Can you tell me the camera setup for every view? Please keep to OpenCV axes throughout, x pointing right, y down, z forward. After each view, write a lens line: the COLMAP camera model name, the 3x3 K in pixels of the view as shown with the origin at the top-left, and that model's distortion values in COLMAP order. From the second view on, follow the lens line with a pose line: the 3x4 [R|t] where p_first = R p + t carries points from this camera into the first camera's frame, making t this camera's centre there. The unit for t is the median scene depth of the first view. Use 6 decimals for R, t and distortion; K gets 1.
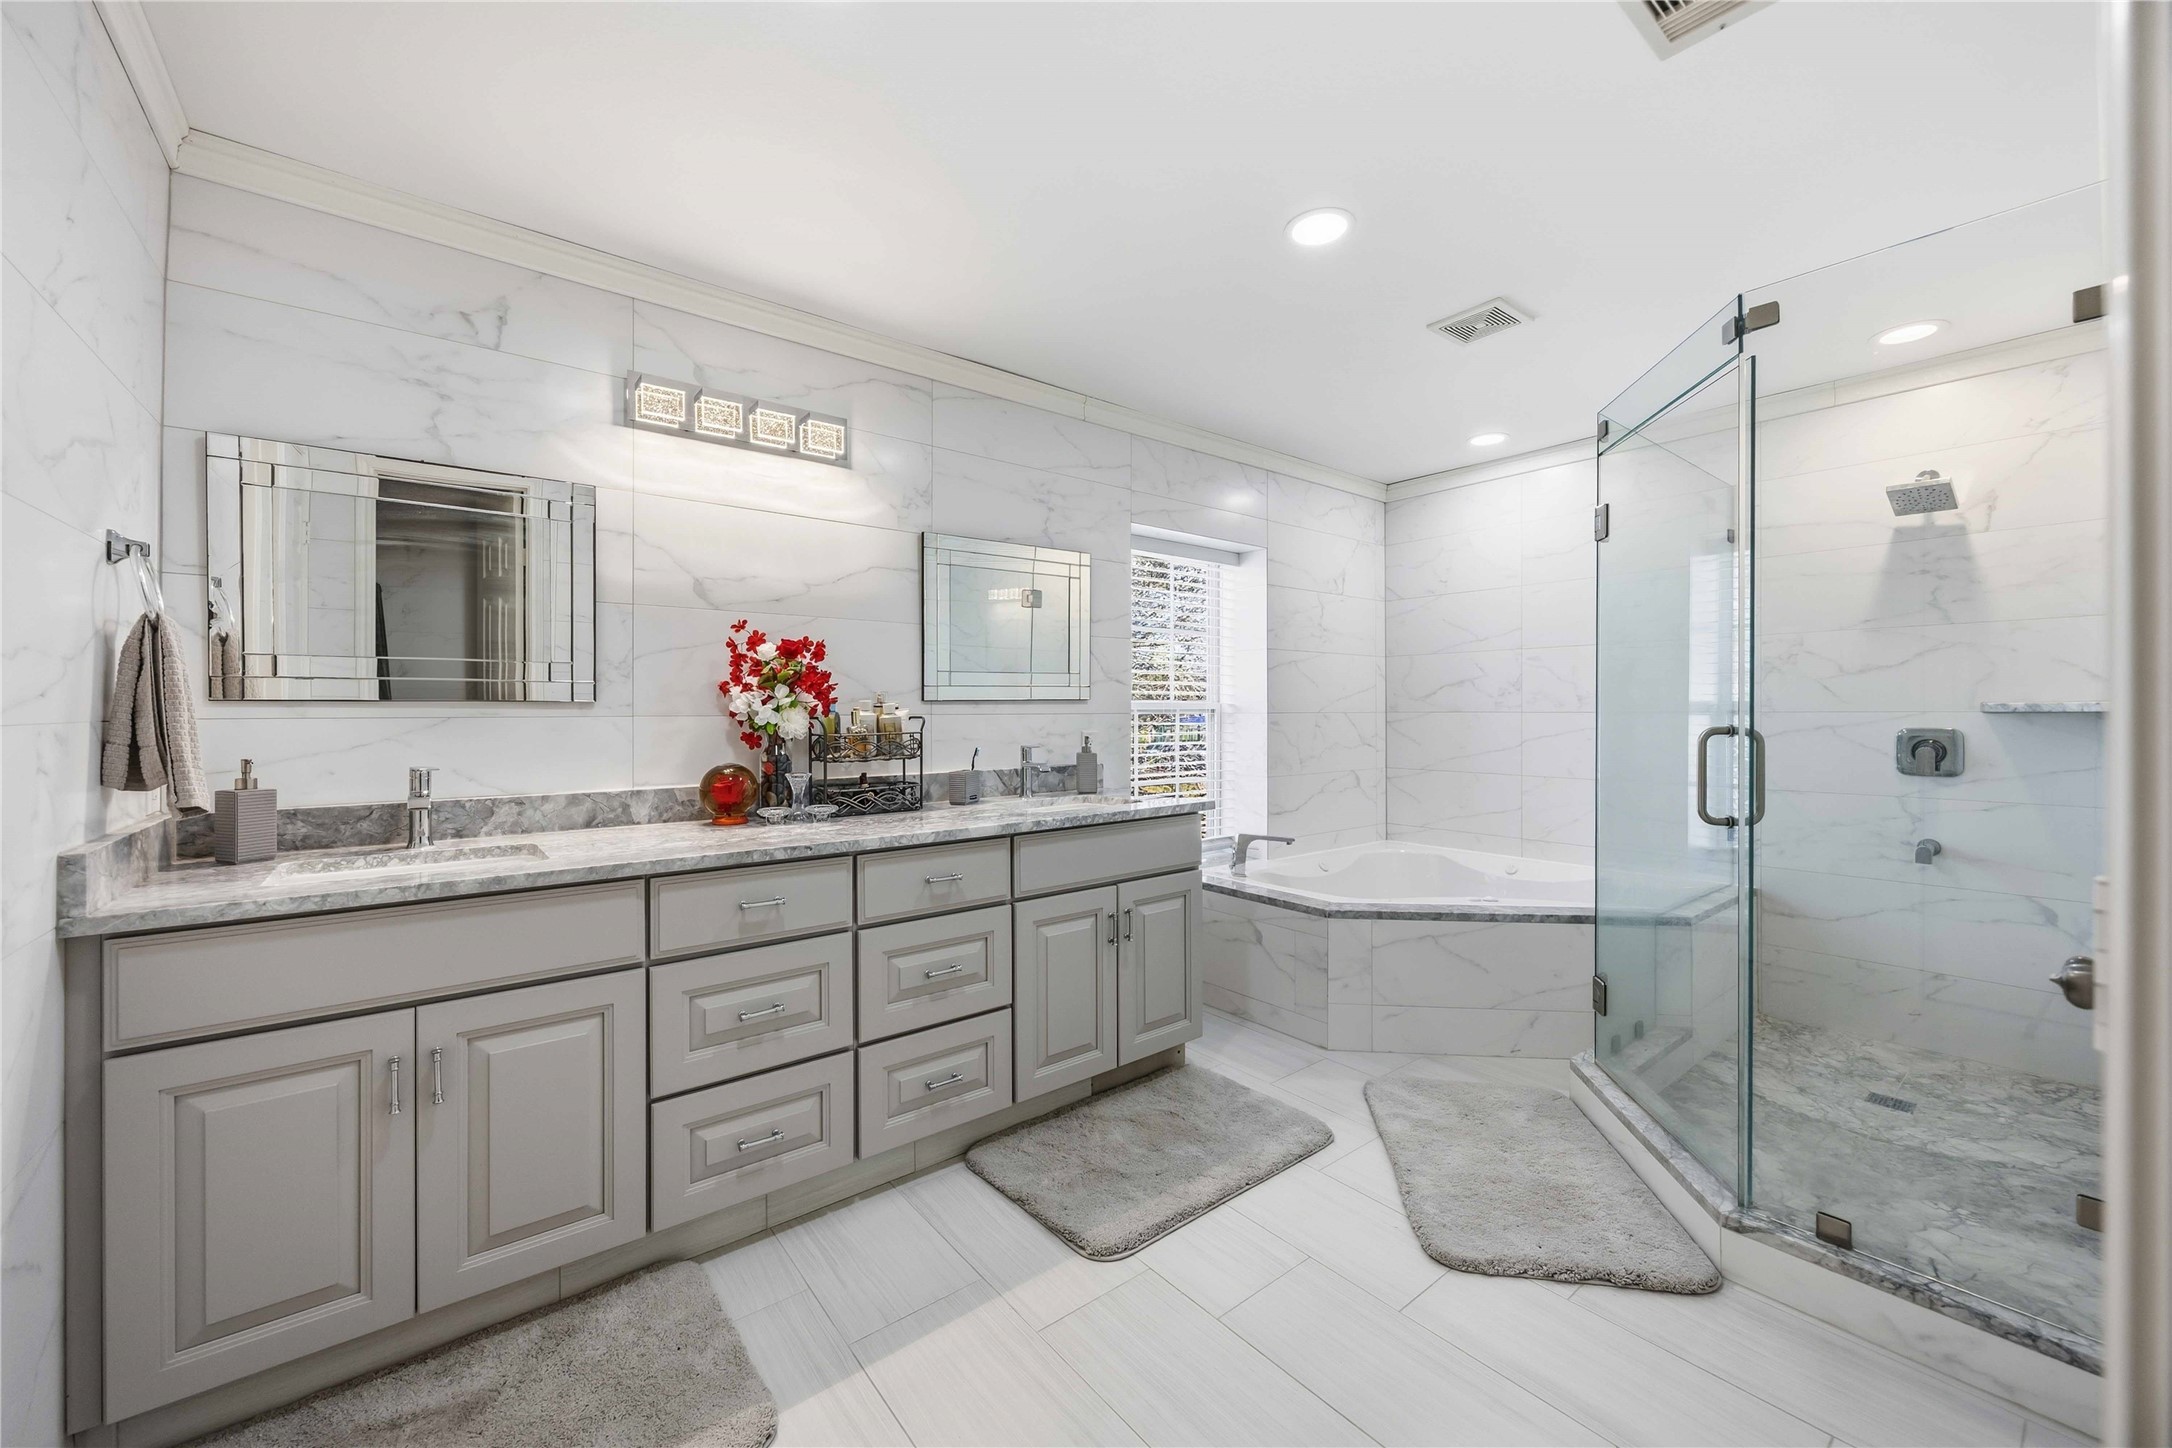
lens RADIAL K [[828.9, 0, 1078.0], [0, 828.9, 708.9], [0, 0, 1]] dist [-0.005276, 0.000173]
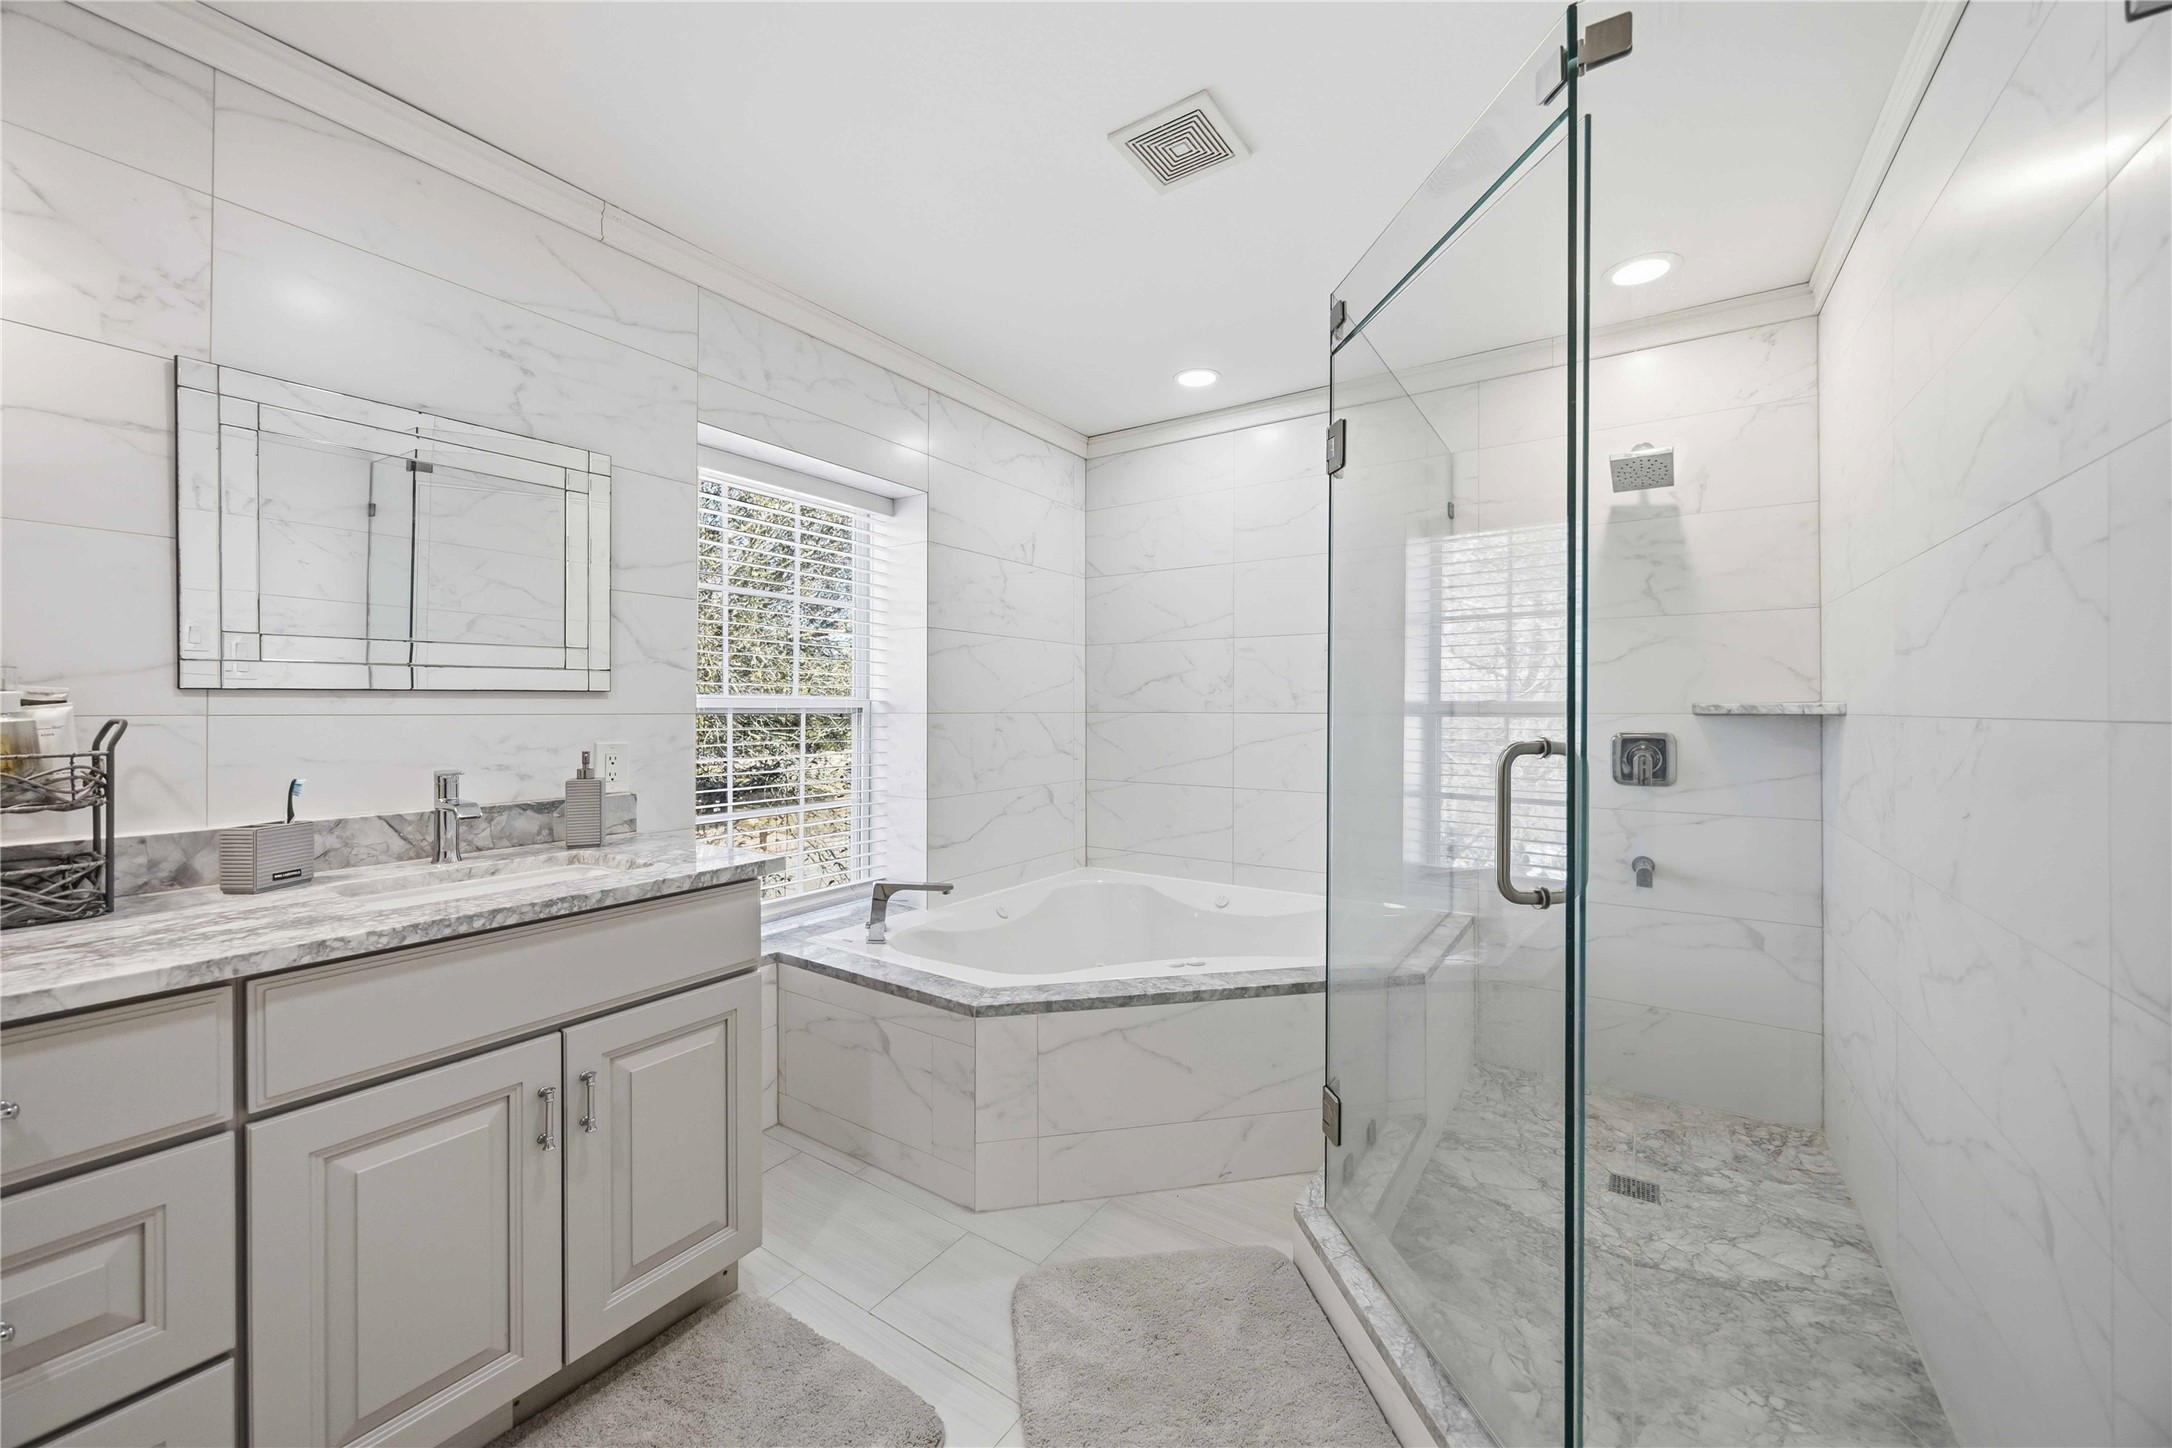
lens RADIAL K [[828.9, 0, 1085.9], [0, 828.9, 705.2], [0, 0, 1]] dist [-0.005276, 0.000173]
pose [[0.950078, 0.004541, 0.311978, 0.184448], [-0.003729, 0.999988, -0.003197, -0.000371], [-0.311989, 0.001874, 0.950084, 0.346652]]
